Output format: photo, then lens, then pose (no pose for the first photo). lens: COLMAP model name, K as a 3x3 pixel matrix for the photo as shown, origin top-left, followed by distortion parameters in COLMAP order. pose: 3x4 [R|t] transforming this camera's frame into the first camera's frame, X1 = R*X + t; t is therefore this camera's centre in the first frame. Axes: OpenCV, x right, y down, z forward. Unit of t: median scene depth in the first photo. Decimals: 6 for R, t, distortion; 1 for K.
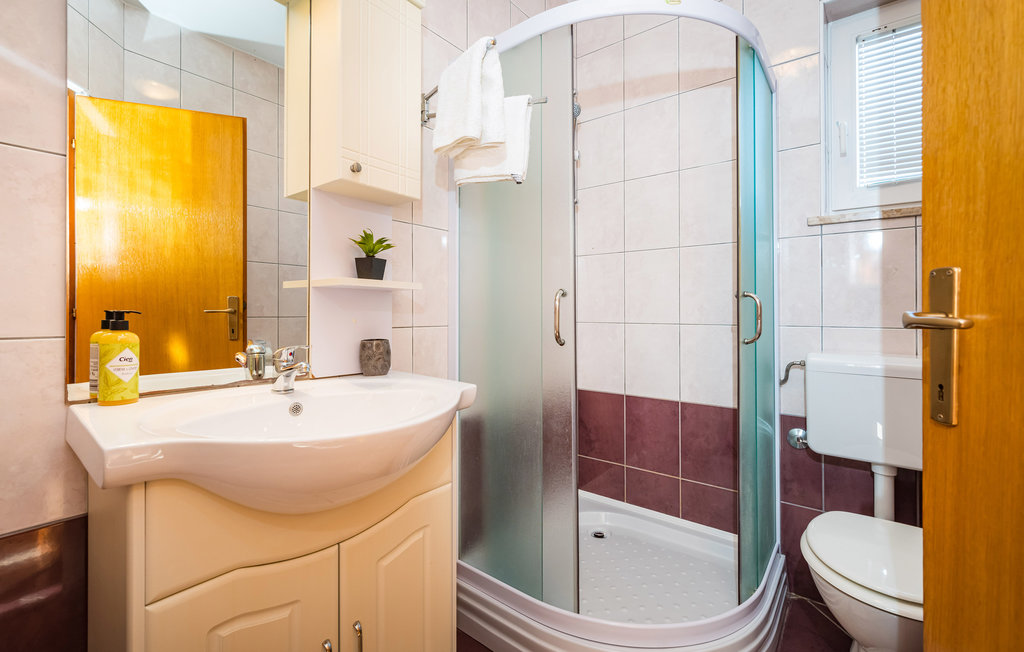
lens RADIAL K [[444.8, 0, 508.6], [0, 444.8, 321.3], [0, 0, 1]] dist [-0.007260, 0.001647]
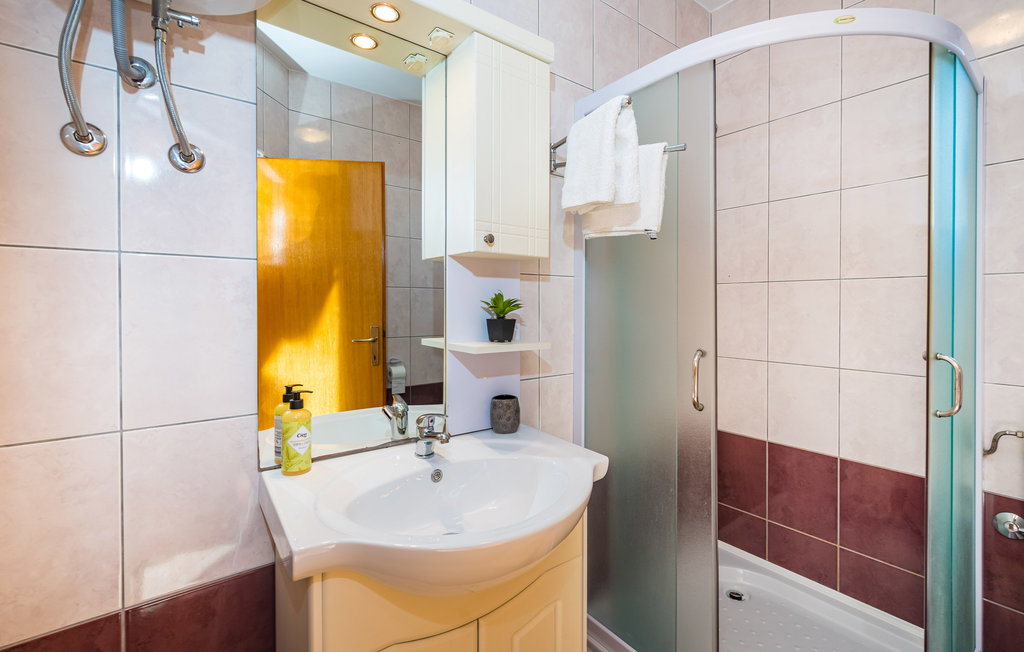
lens RADIAL K [[444.8, 0, 509.3], [0, 444.8, 315.0], [0, 0, 1]] dist [-0.007260, 0.001647]
pose [[0.969846, 0.003683, -0.243691, -0.040528], [-0.000358, 0.999906, 0.013687, -0.154593], [0.243719, -0.013188, 0.969756, 0.012209]]
